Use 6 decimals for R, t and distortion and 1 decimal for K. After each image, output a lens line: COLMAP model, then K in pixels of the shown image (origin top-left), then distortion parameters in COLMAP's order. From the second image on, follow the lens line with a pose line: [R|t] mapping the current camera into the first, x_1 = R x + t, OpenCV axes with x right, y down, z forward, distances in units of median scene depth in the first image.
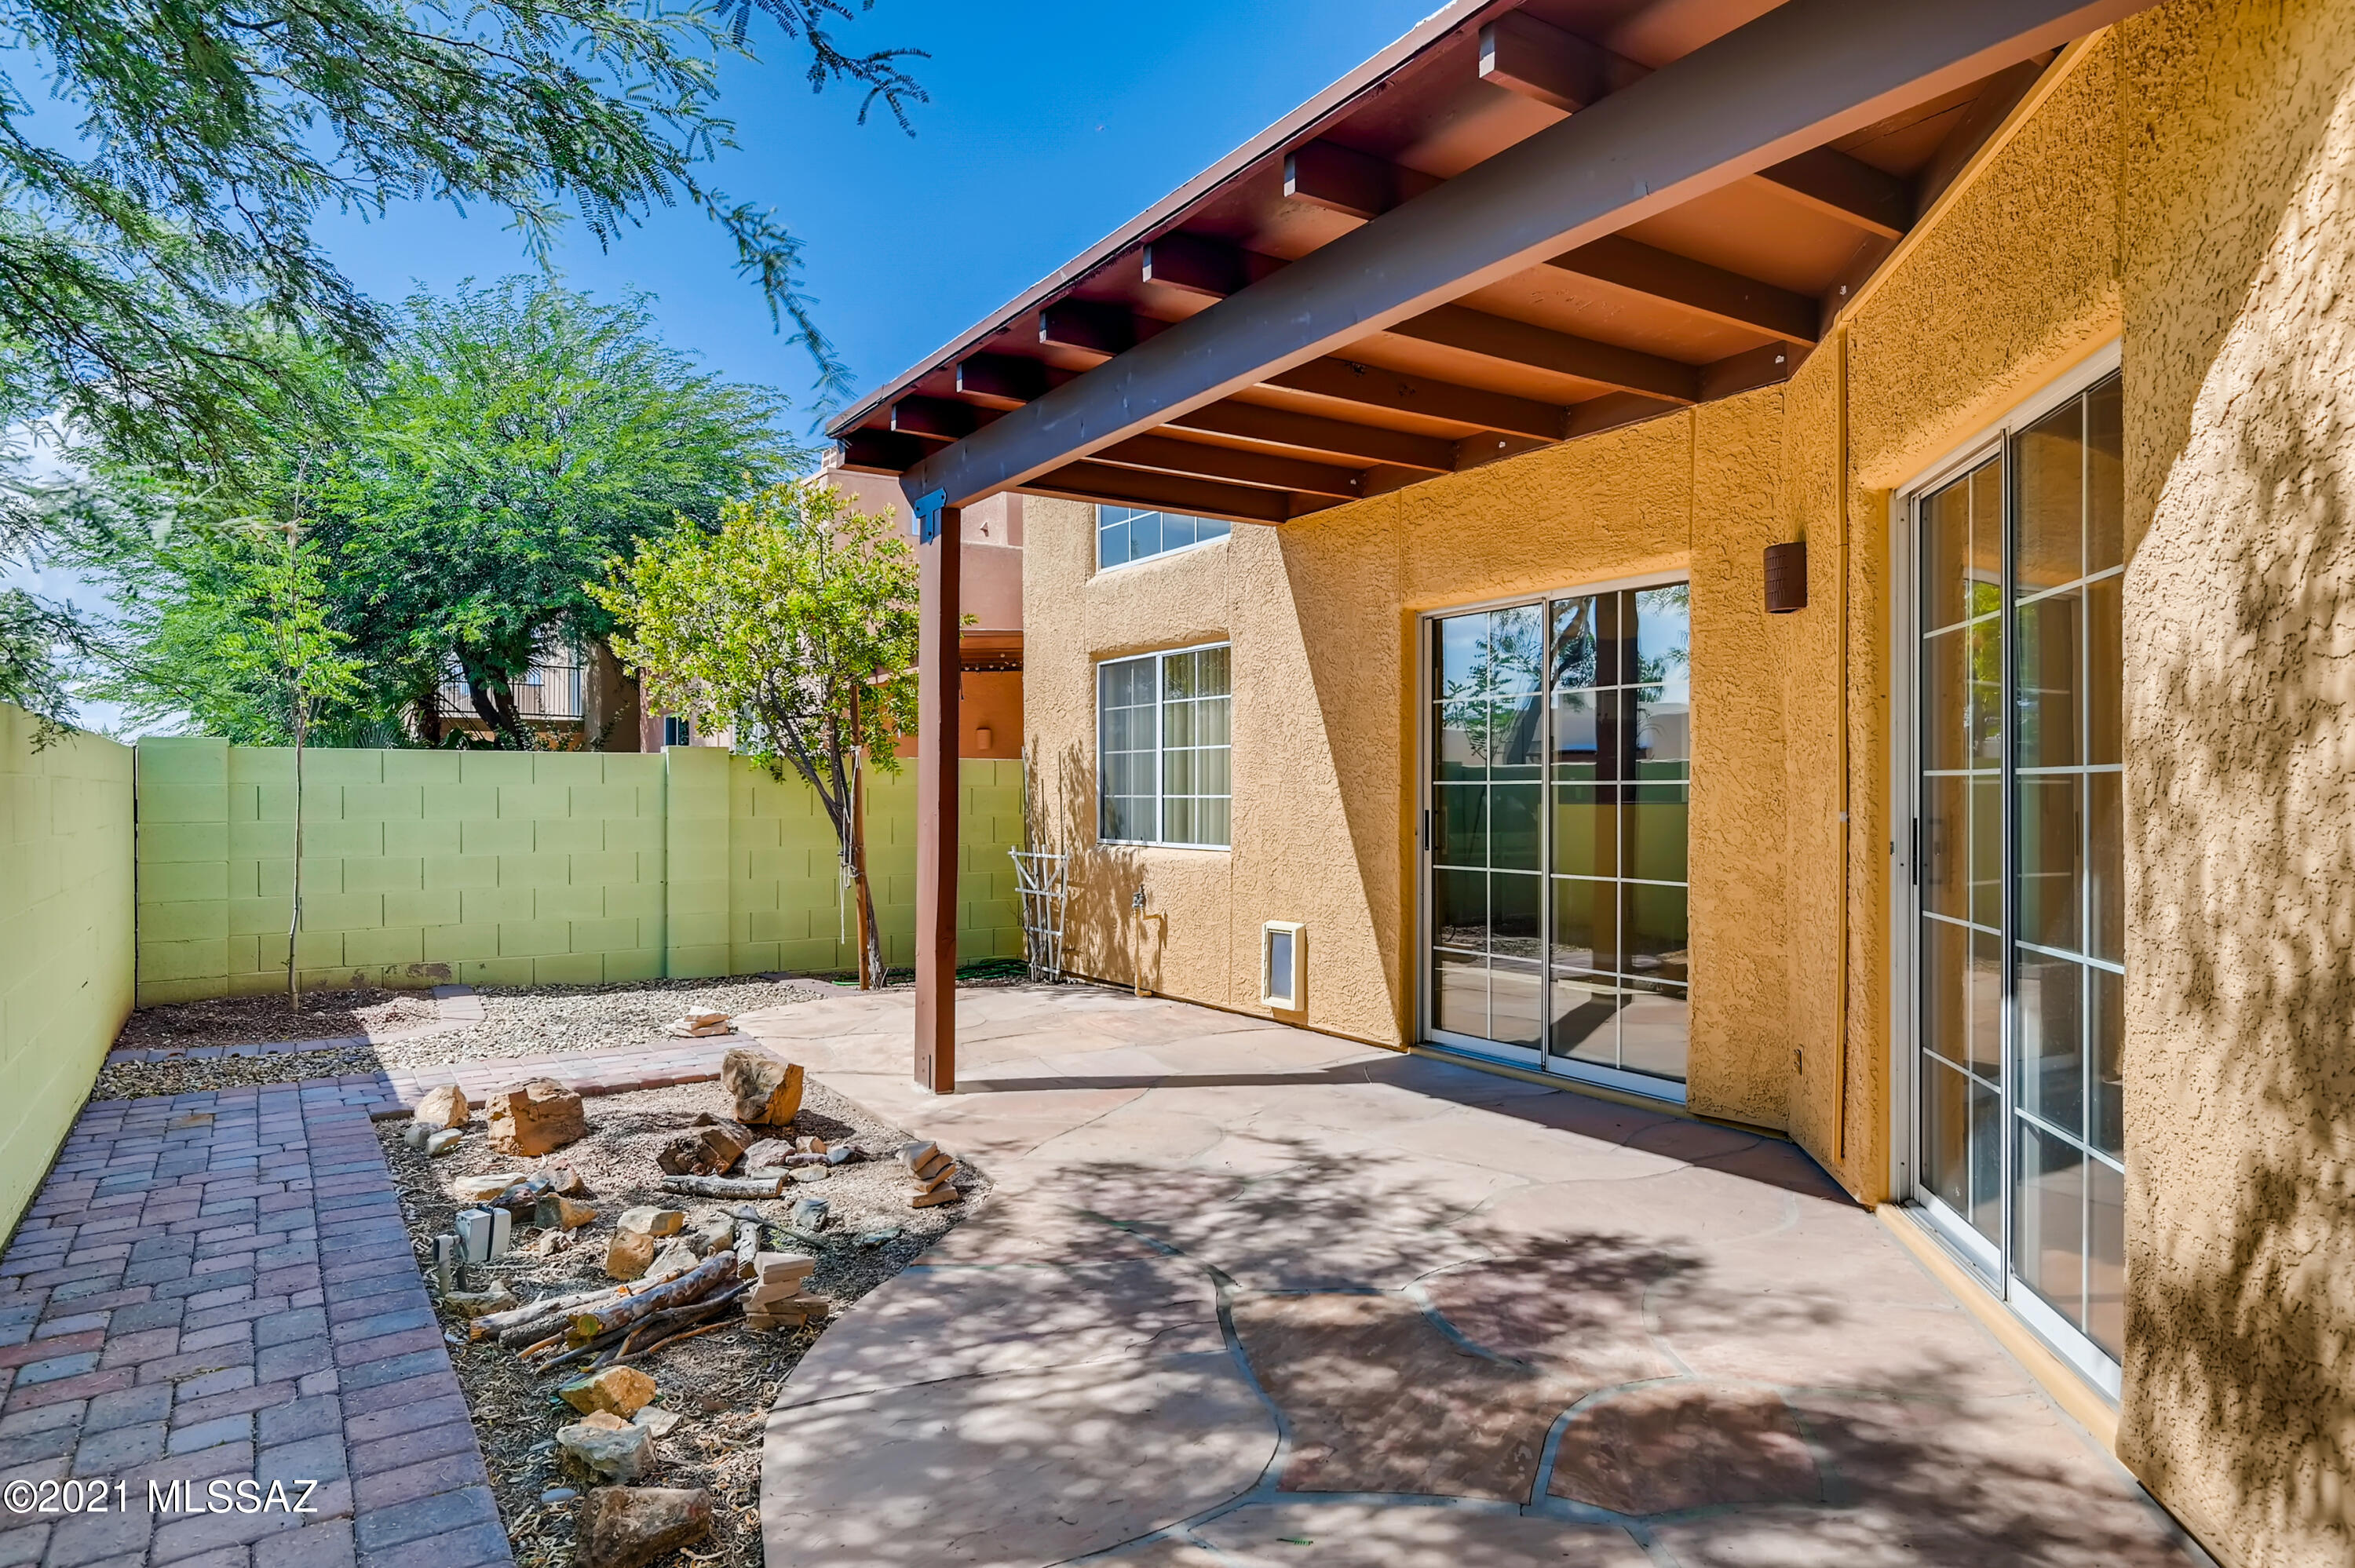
lens RADIAL K [[1350.6, 0, 1177.5], [0, 1350.6, 784.0], [0, 0, 1]] dist [-0.018316, 0.001101]
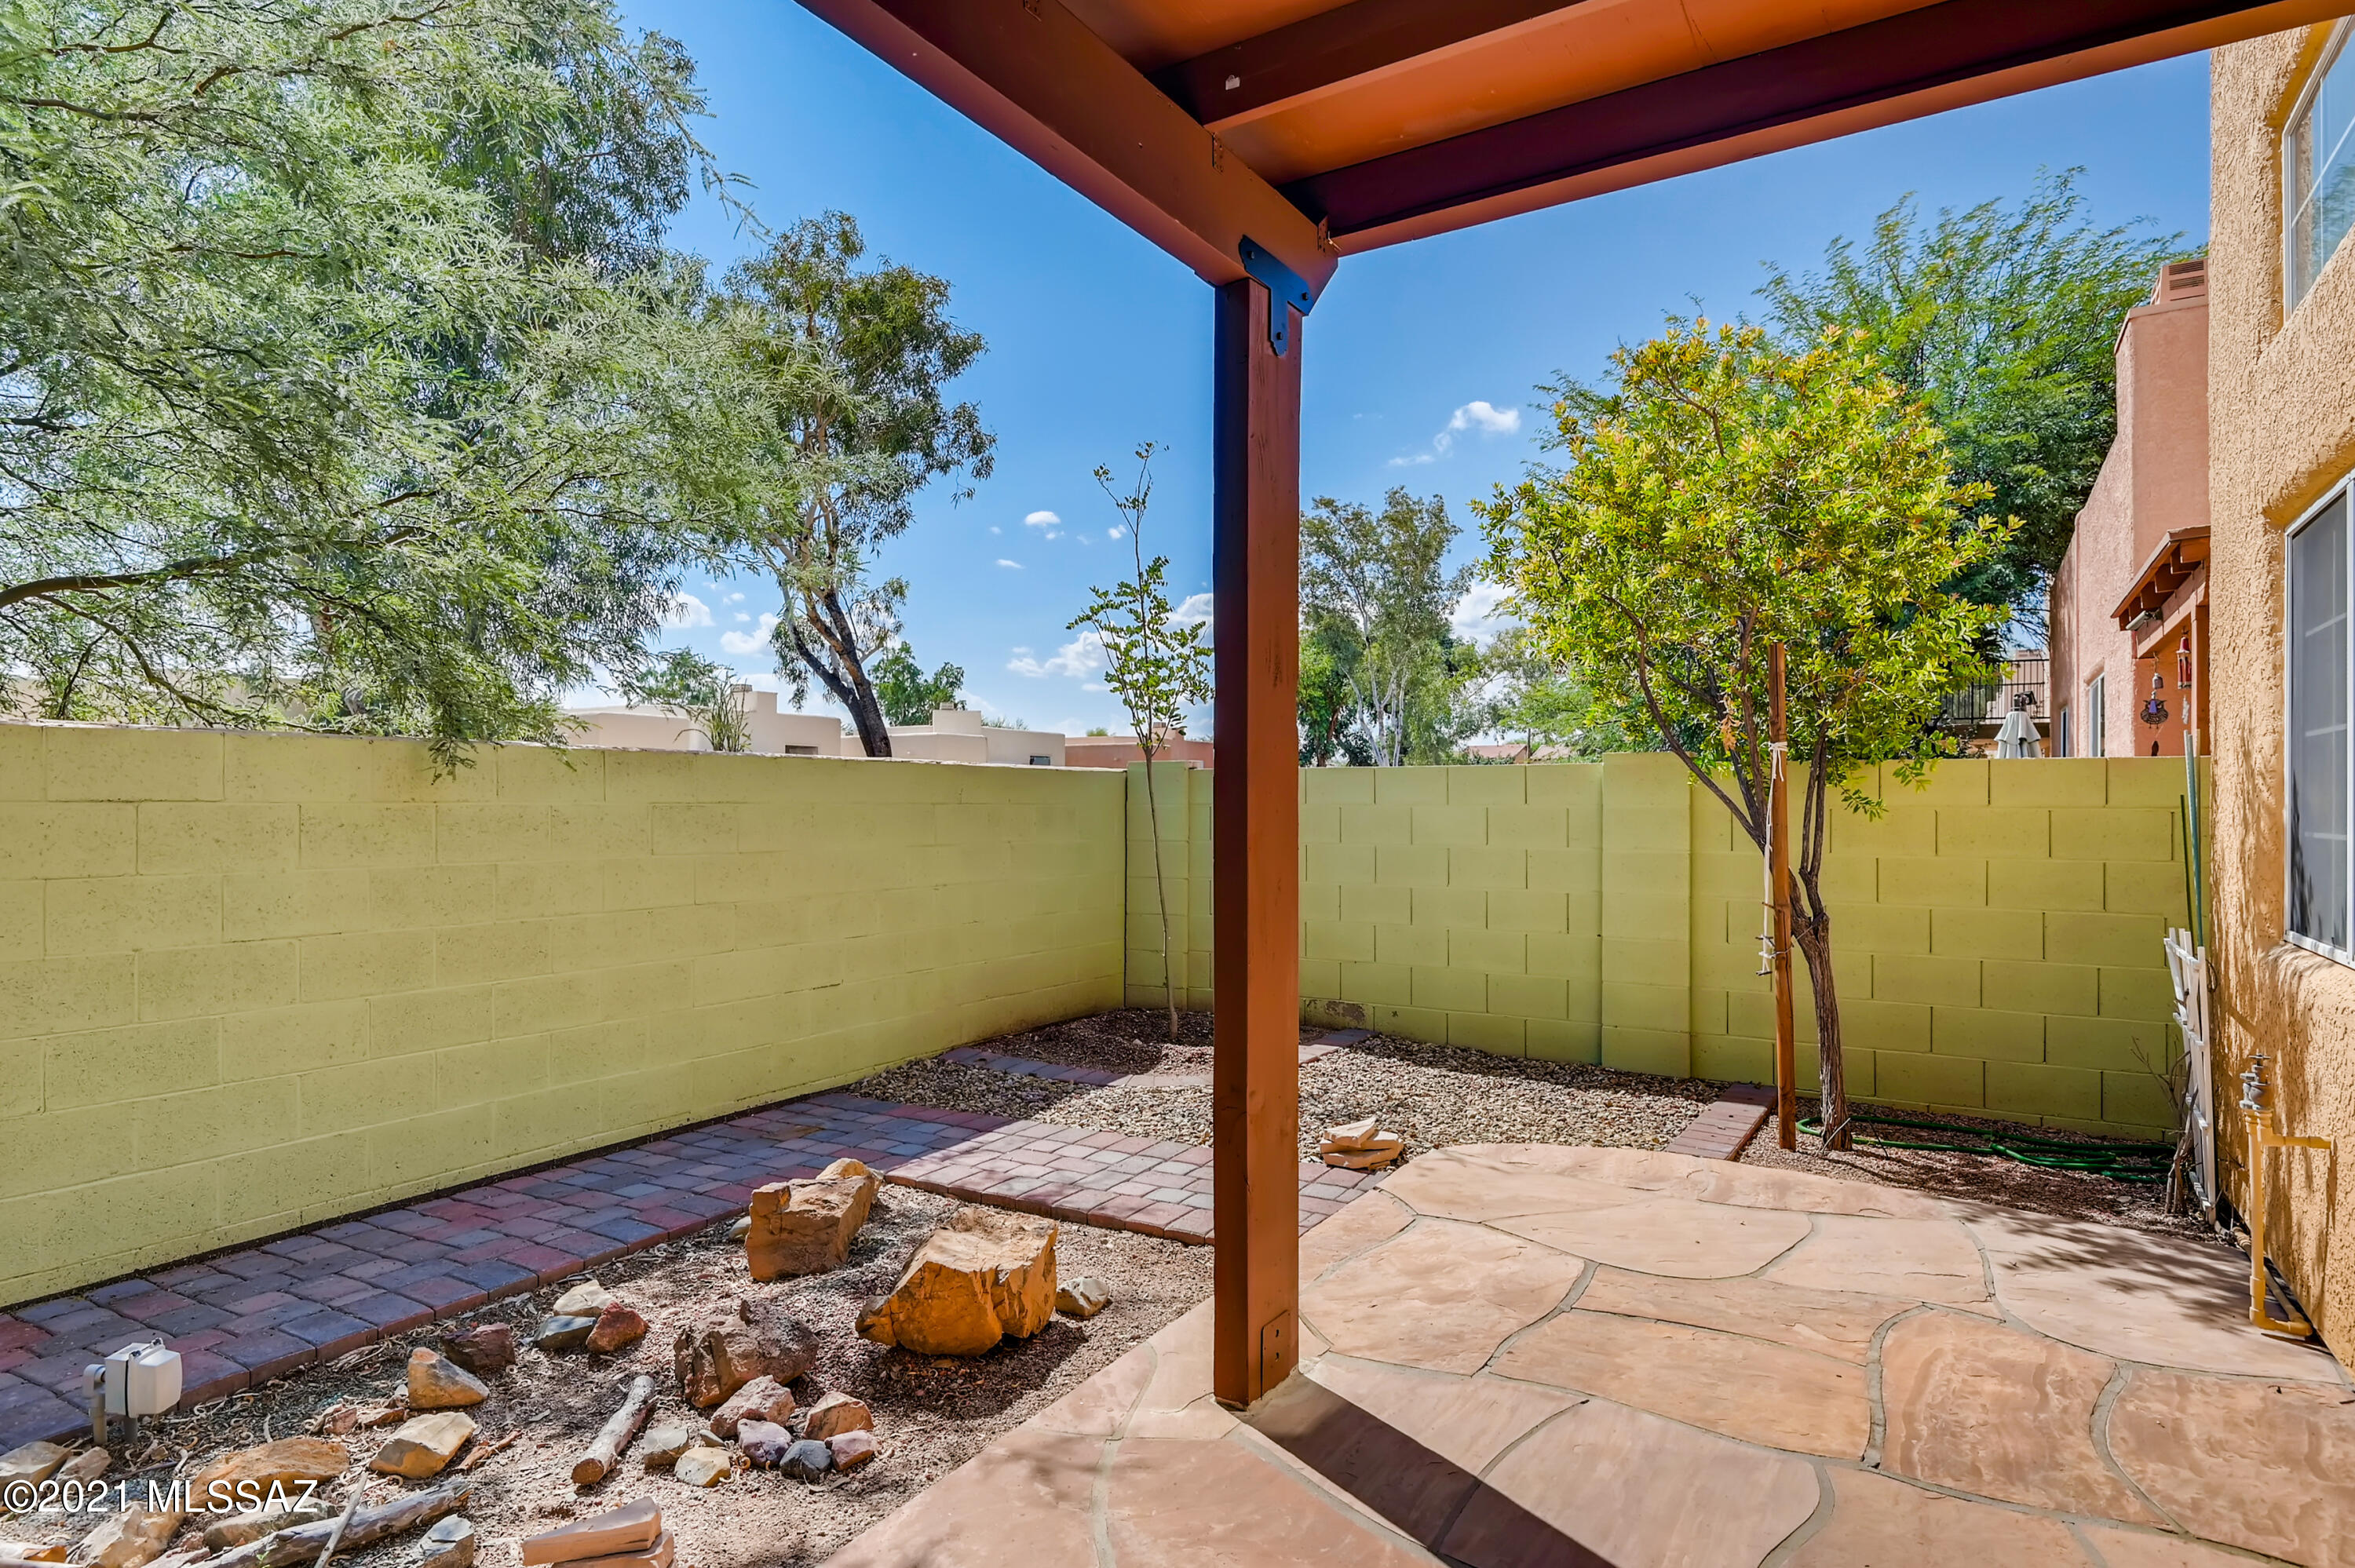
lens RADIAL K [[1249.4, 0, 1143.7], [0, 1249.4, 799.8], [0, 0, 1]] dist [0.030527, -0.030815]
pose [[0.400801, -0.006590, -0.916141, 0.397627], [0.006646, 0.999969, -0.004286, -0.006409], [0.916141, -0.004371, 0.400832, 1.193835]]
